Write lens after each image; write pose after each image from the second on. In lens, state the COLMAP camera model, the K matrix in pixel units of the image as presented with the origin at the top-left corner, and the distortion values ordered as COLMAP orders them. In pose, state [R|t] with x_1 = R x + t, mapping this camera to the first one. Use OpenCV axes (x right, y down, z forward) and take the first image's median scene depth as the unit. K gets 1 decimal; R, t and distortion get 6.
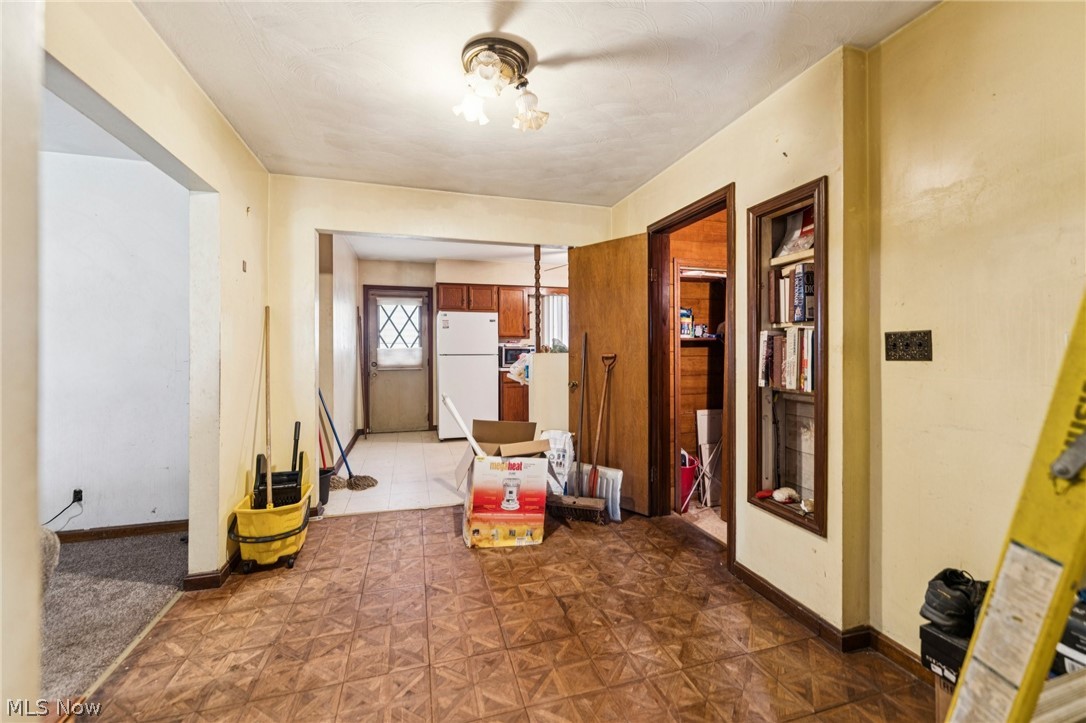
lens RADIAL K [[435.7, 0, 543.6], [0, 435.7, 351.9], [0, 0, 1]] dist [-0.003263, -0.000048]
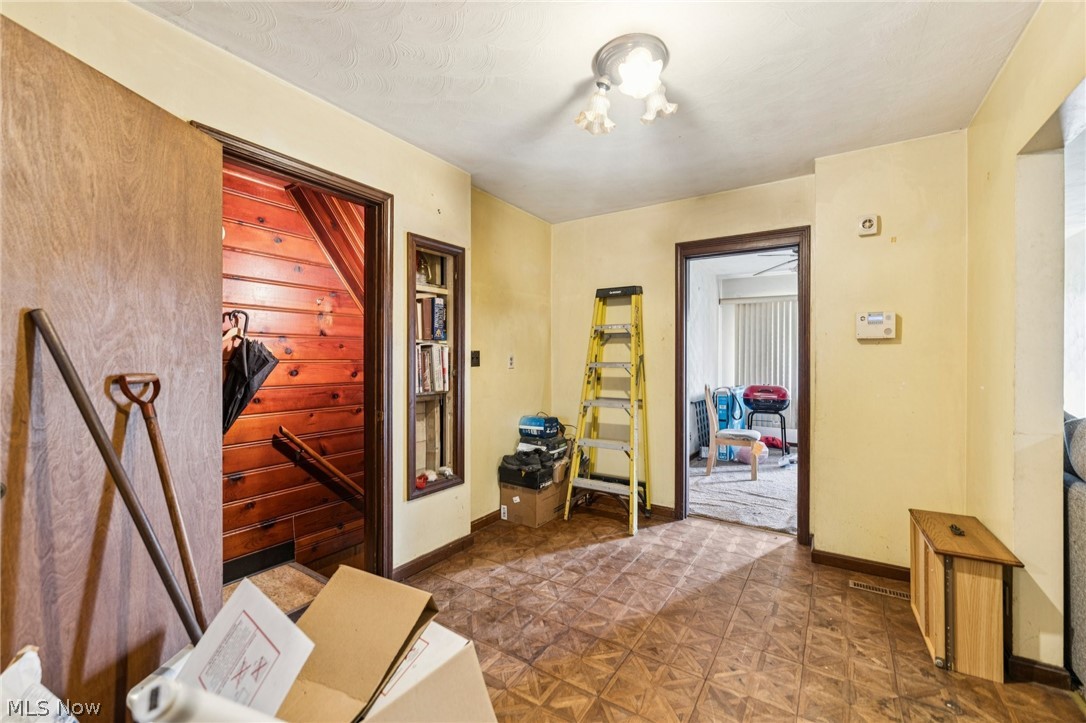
lens RADIAL K [[435.7, 0, 544.4], [0, 435.7, 361.3], [0, 0, 1]] dist [-0.003263, -0.000048]
pose [[-0.635297, -0.002260, 0.772265, -0.732674], [0.001797, 0.999989, 0.004405, -0.012576], [-0.772266, 0.004187, -0.635285, 1.765184]]
